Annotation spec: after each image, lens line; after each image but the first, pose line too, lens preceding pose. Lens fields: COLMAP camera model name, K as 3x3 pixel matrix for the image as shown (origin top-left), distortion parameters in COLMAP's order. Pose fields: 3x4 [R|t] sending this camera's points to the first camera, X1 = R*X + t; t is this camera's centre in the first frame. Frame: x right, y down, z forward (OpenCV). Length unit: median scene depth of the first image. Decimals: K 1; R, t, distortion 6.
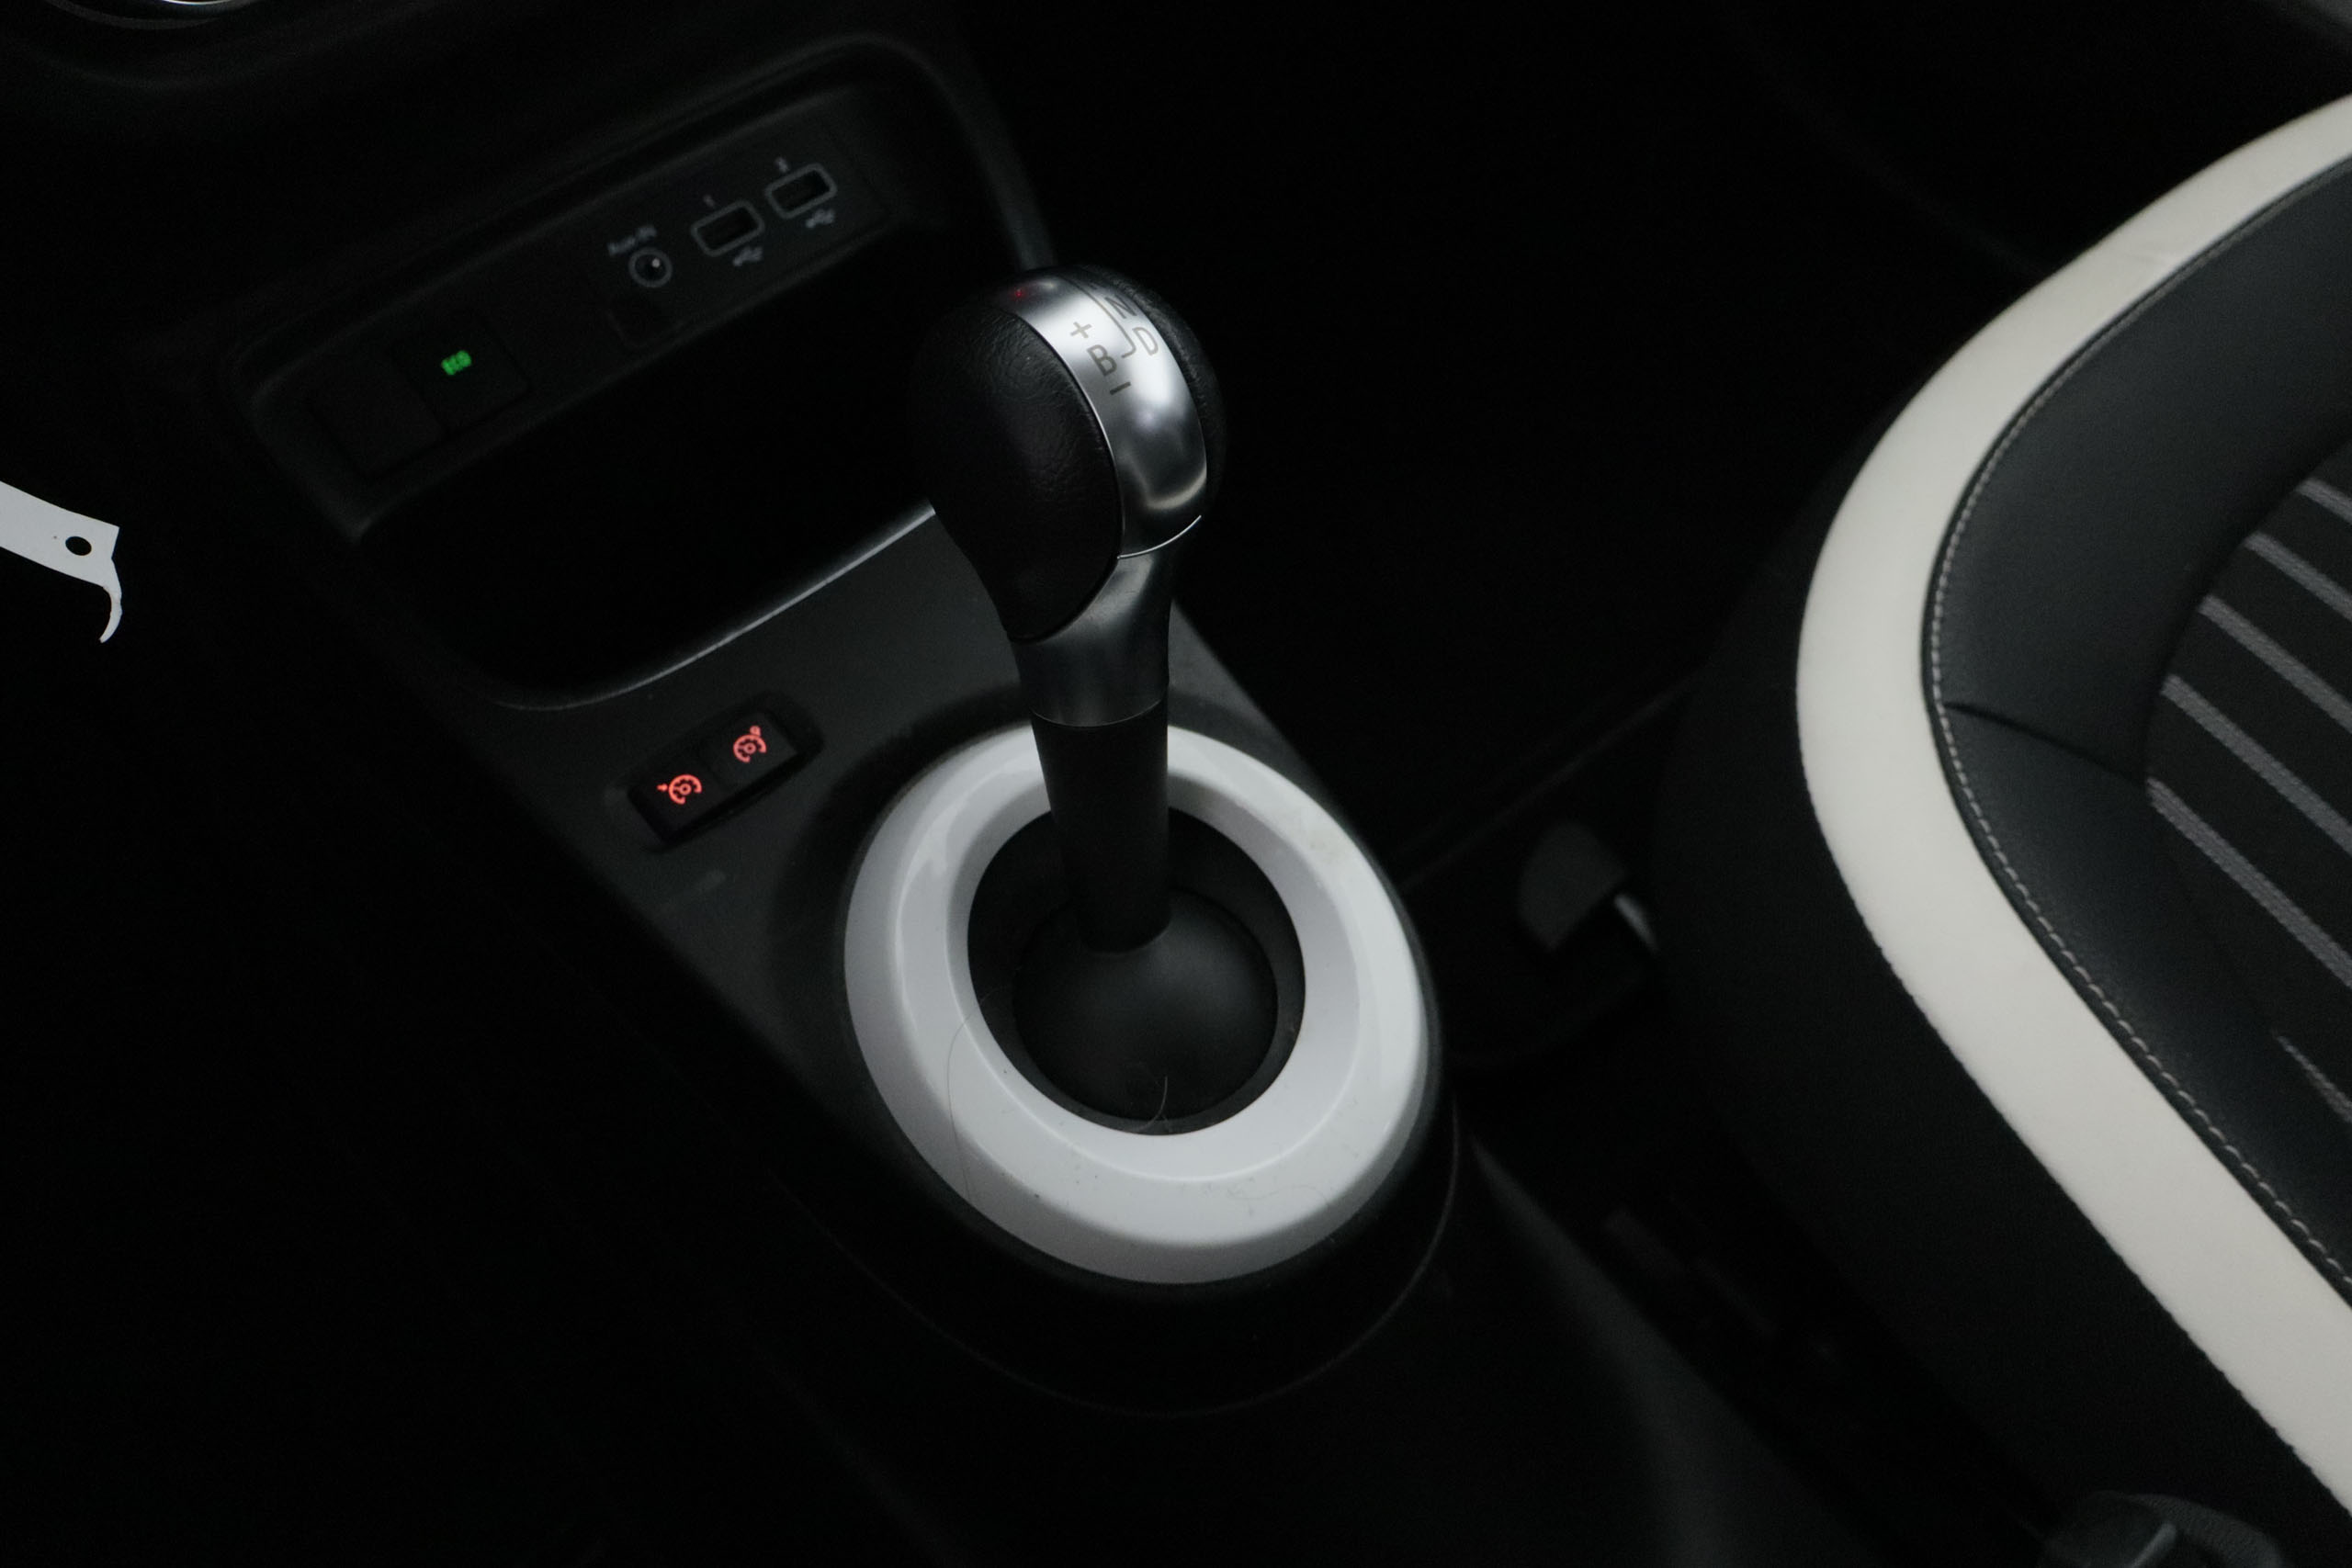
lens RADIAL K [[2215.9, 0, 1181.0], [0, 2215.9, 793.7], [0, 0, 1]] dist [-0.019164, 0.000000]
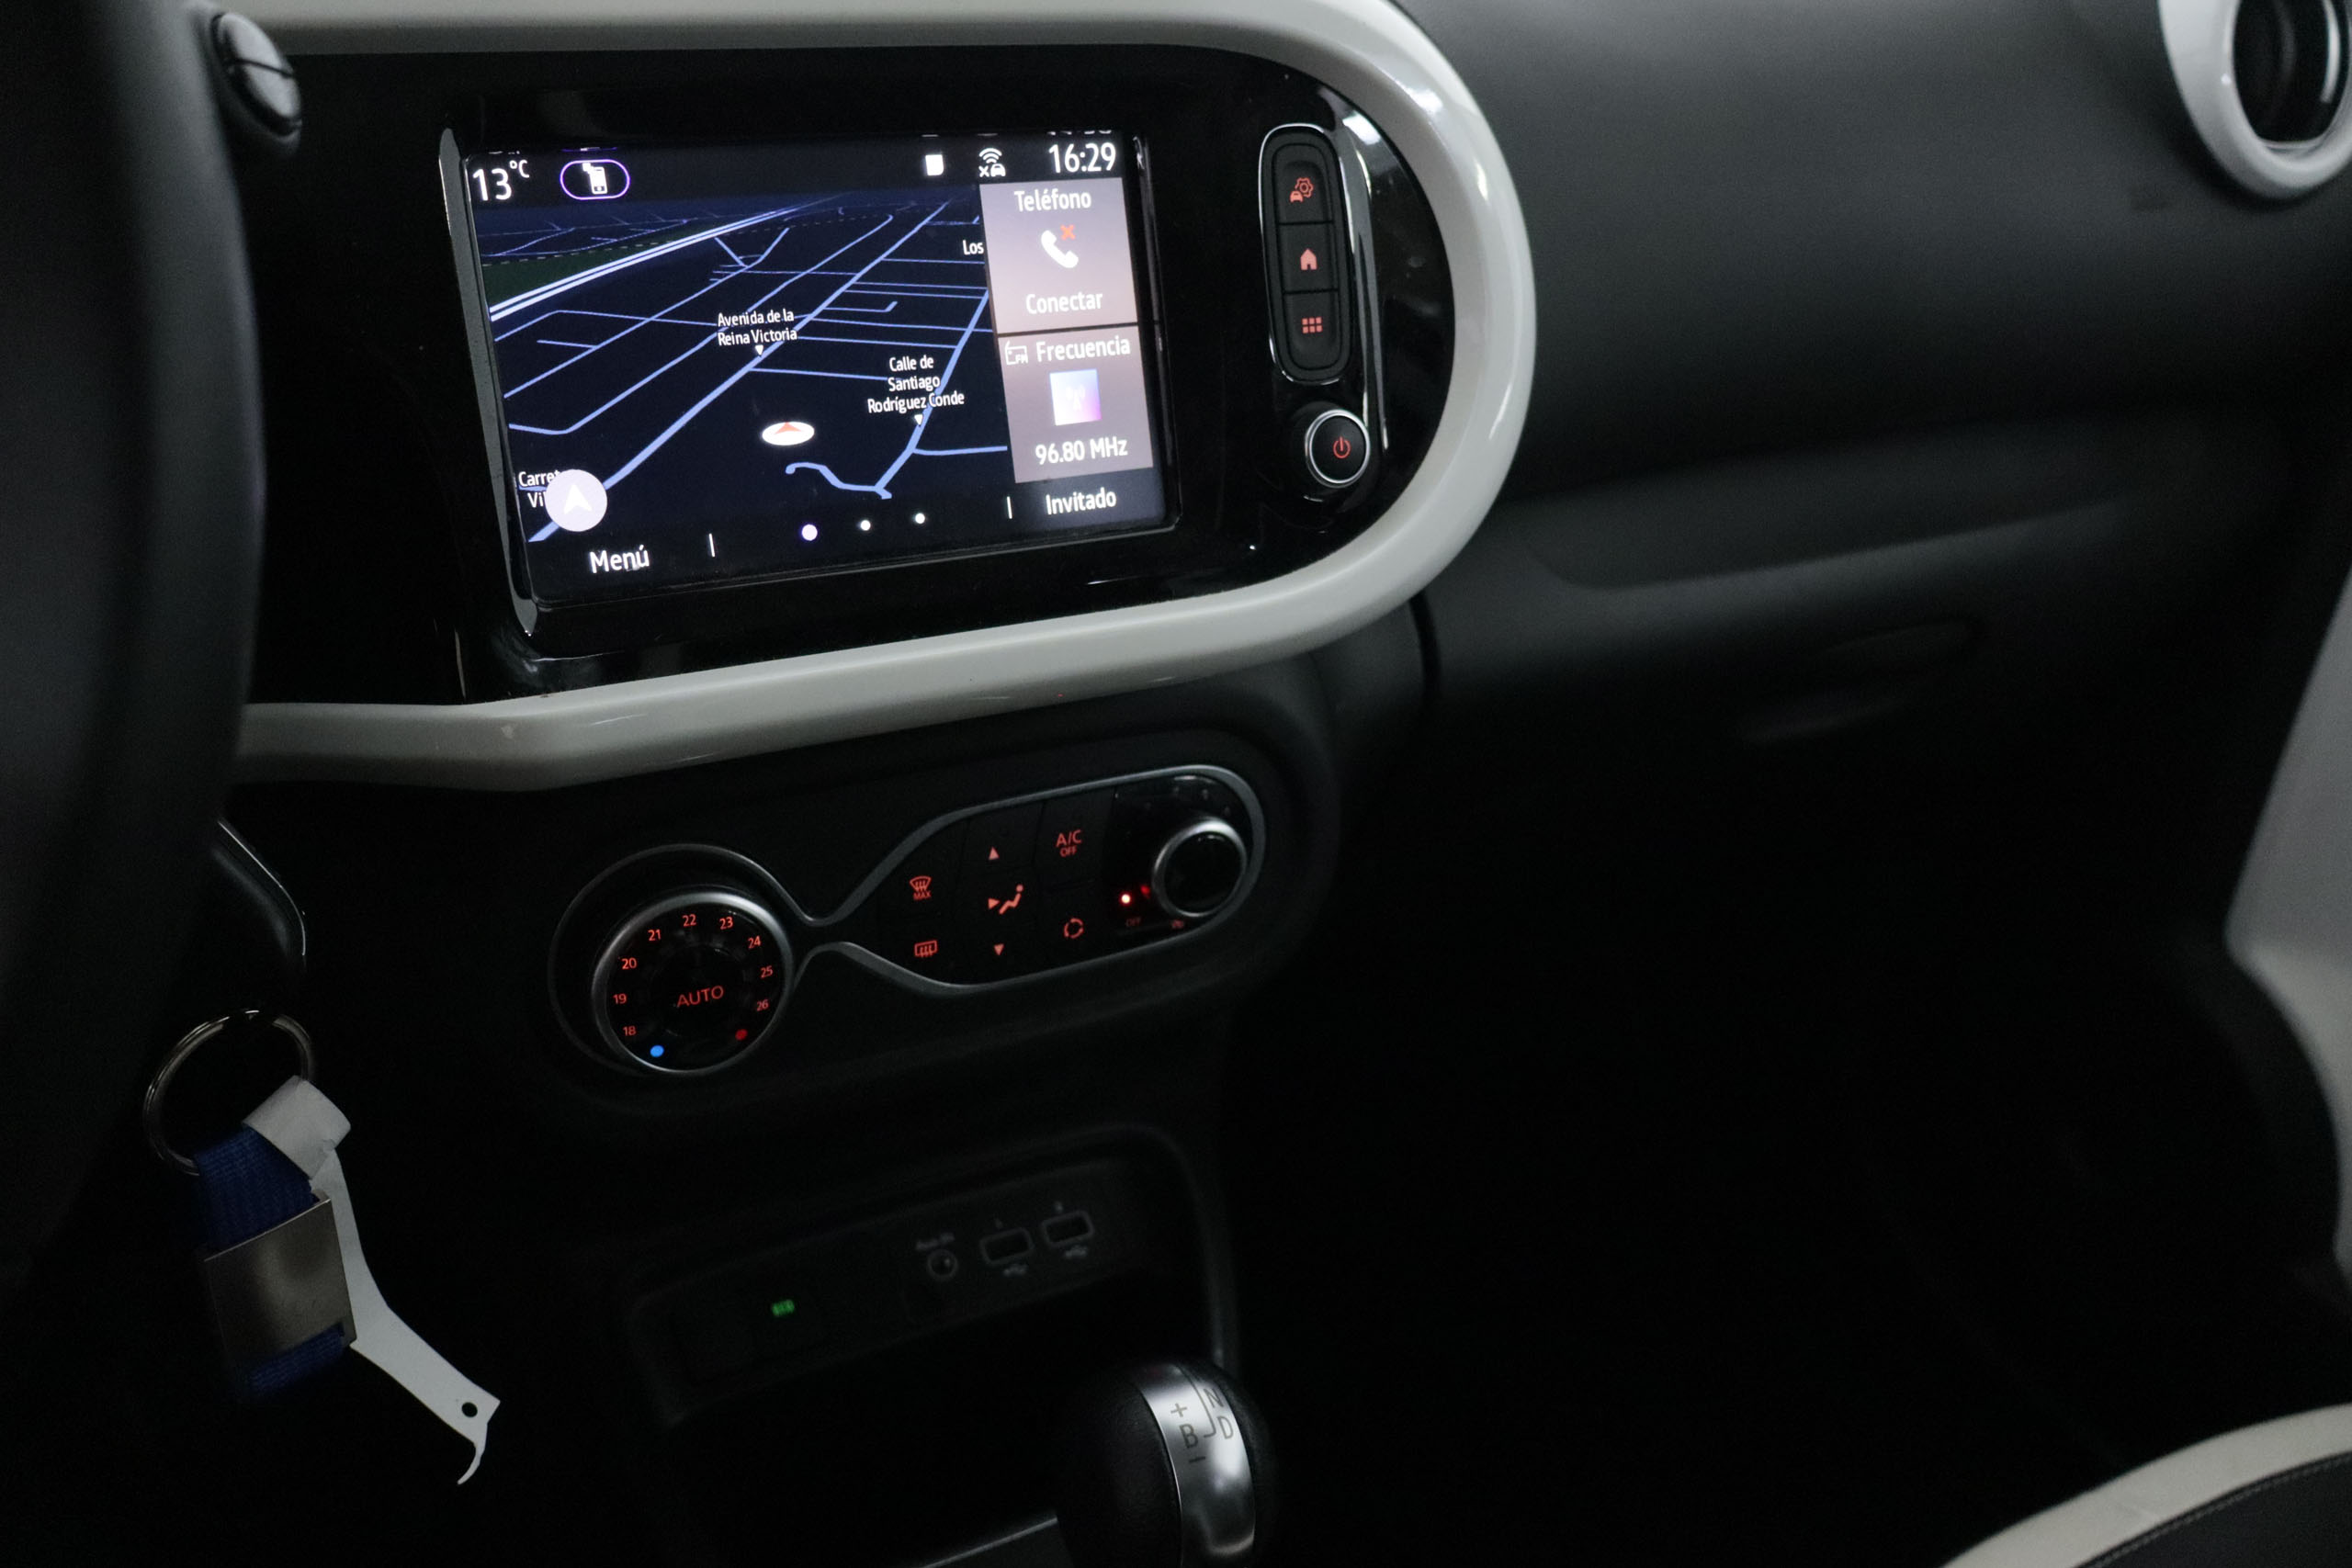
lens RADIAL K [[1985.6, 0, 1189.2], [0, 1985.6, 780.8], [0, 0, 1]] dist [0.004385, 0.023029]
pose [[0.969807, 0.155407, -0.187943, 0.094153], [-0.223018, 0.876980, -0.425639, -0.018179], [0.098675, 0.454702, 0.885160, -0.201498]]
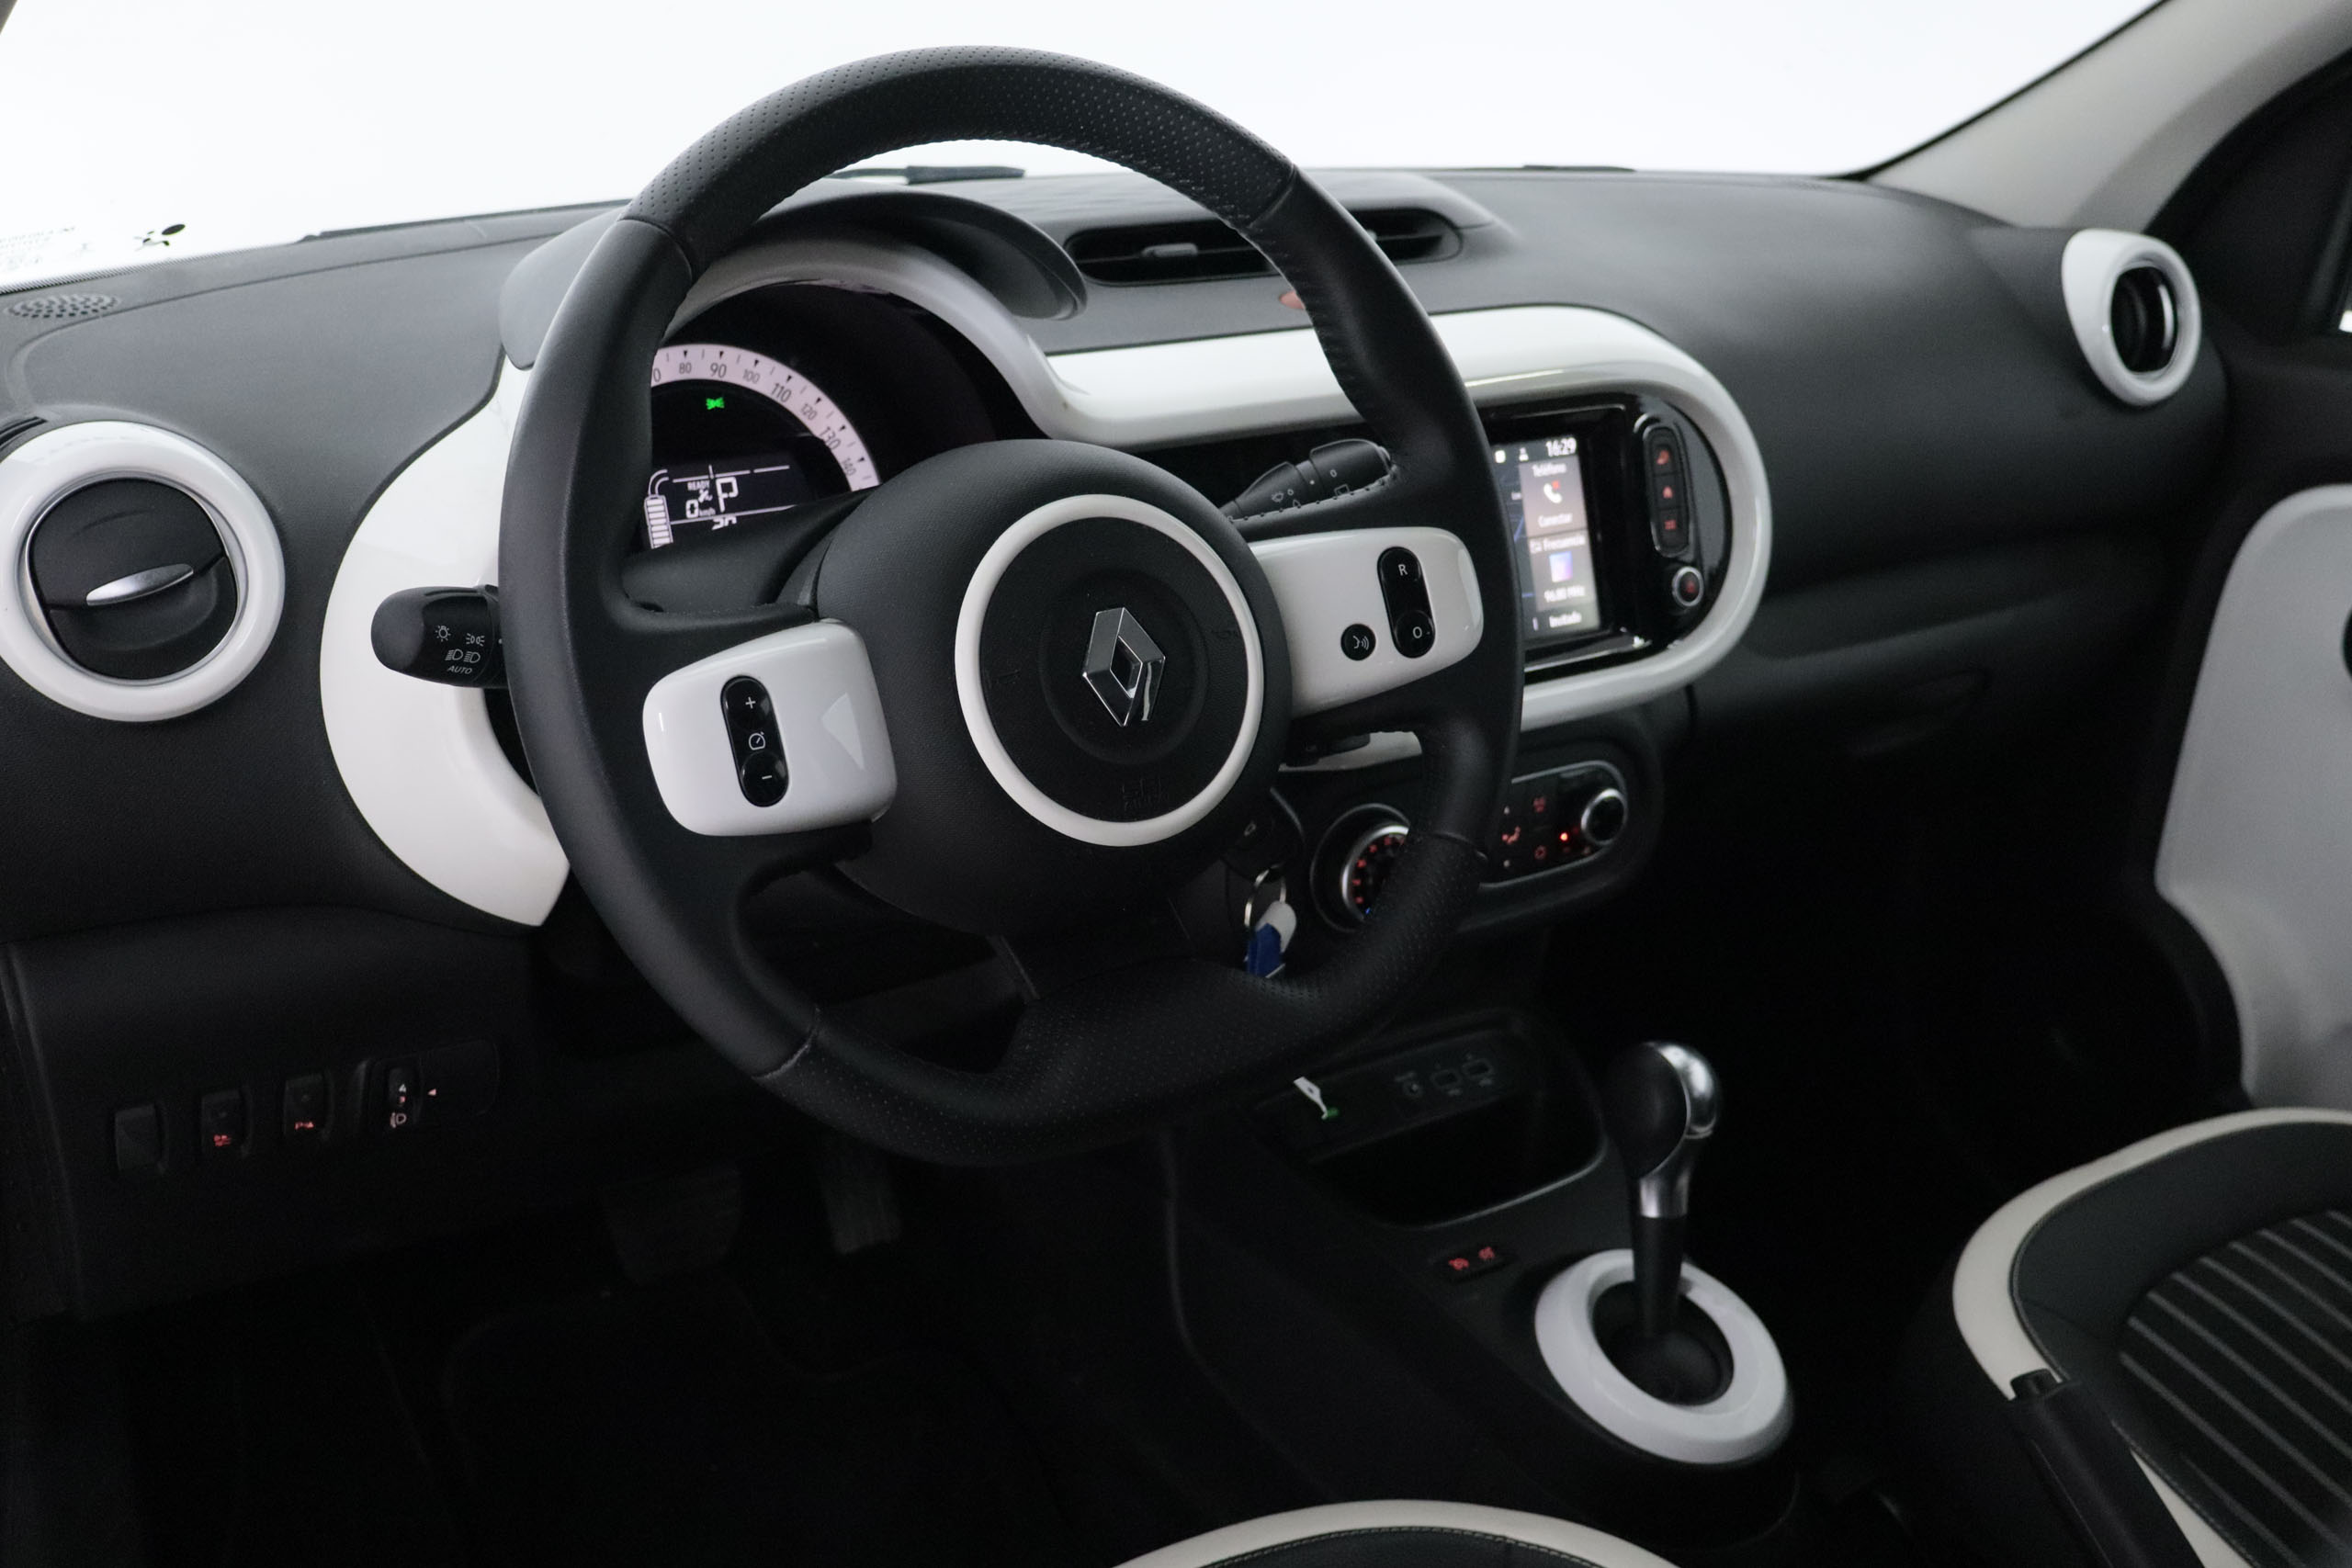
lens RADIAL K [[2358.8, 0, 1161.1], [0, 2358.8, 760.0], [0, 0, 1]] dist [0.012563, 0.000000]
pose [[0.988717, 0.092692, -0.117670, -0.266208], [-0.140312, 0.848131, -0.510868, 0.782937], [0.052447, 0.521615, 0.851568, -1.282620]]
